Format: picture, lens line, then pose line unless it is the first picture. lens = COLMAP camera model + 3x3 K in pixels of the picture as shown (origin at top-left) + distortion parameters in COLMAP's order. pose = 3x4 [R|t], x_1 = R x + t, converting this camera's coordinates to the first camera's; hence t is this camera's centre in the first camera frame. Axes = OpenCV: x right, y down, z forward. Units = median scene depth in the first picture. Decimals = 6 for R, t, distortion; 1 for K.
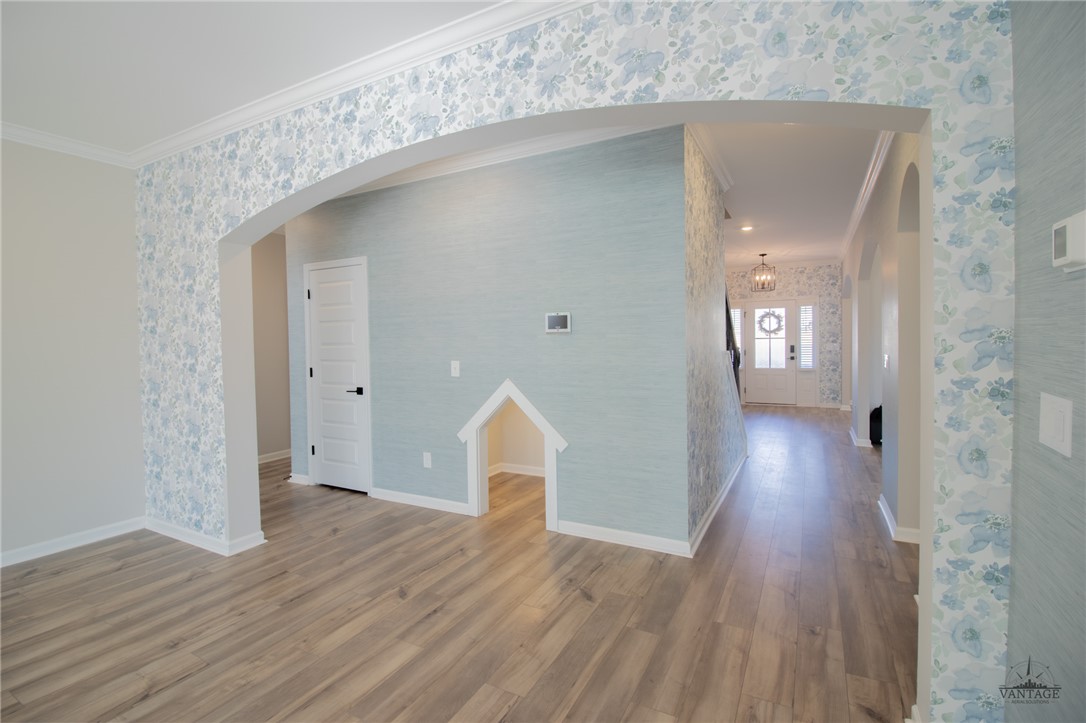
lens RADIAL K [[504.0, 0, 538.1], [0, 504.0, 352.4], [0, 0, 1]] dist [0.002414, -0.016112]
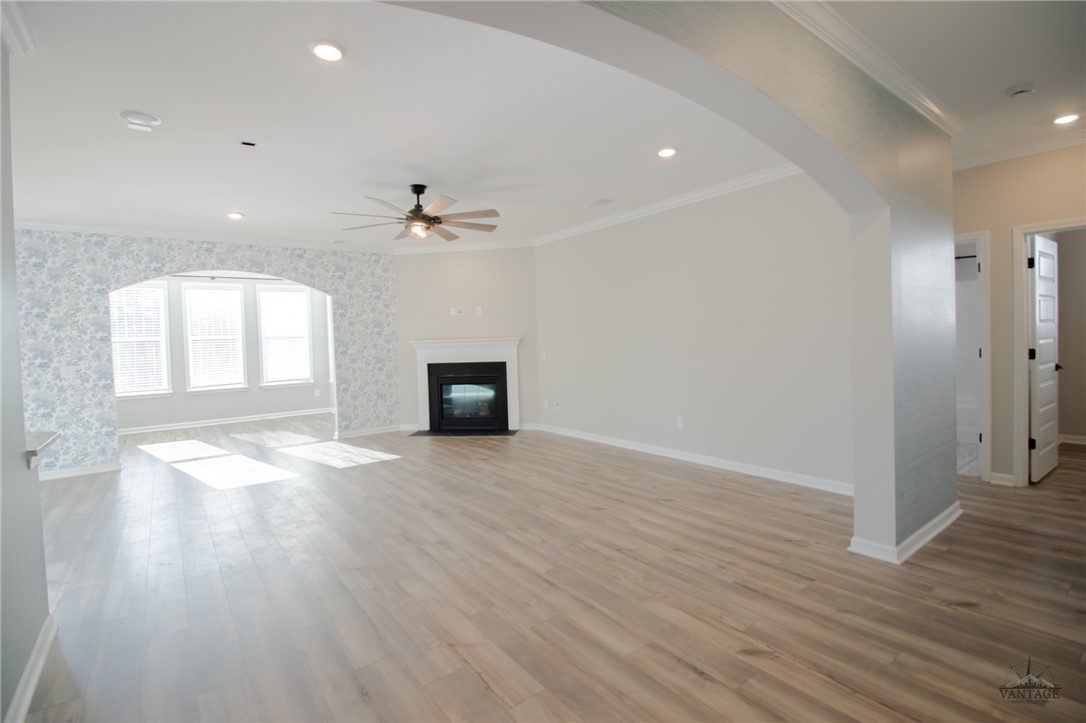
lens RADIAL K [[504.0, 0, 538.1], [0, 504.0, 352.4], [0, 0, 1]] dist [0.002414, -0.016112]
pose [[-0.420694, 0.056344, -0.905451, 0.572992], [0.018390, 0.998394, 0.053583, -0.031596], [0.907016, 0.005891, -0.421054, 1.075778]]
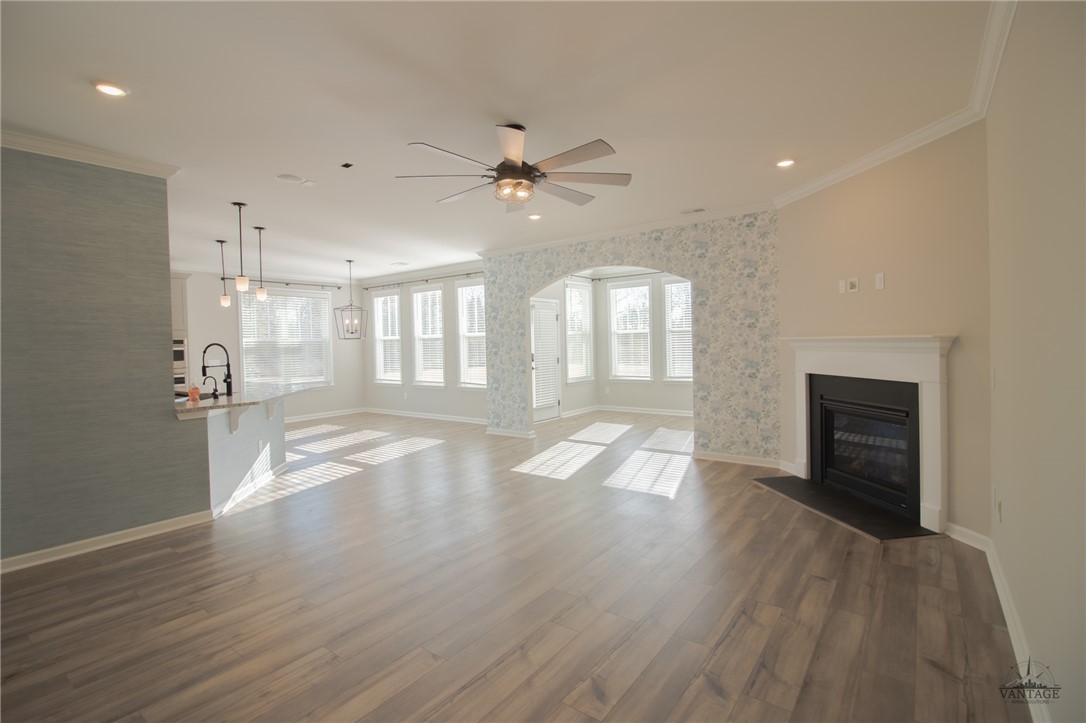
lens RADIAL K [[504.0, 0, 538.1], [0, 504.0, 352.4], [0, 0, 1]] dist [0.002414, -0.016112]
pose [[-0.986013, 0.036181, 0.162695, -1.148288], [0.042895, 0.998359, 0.037948, -0.009926], [-0.161055, 0.044396, -0.985946, 1.211279]]
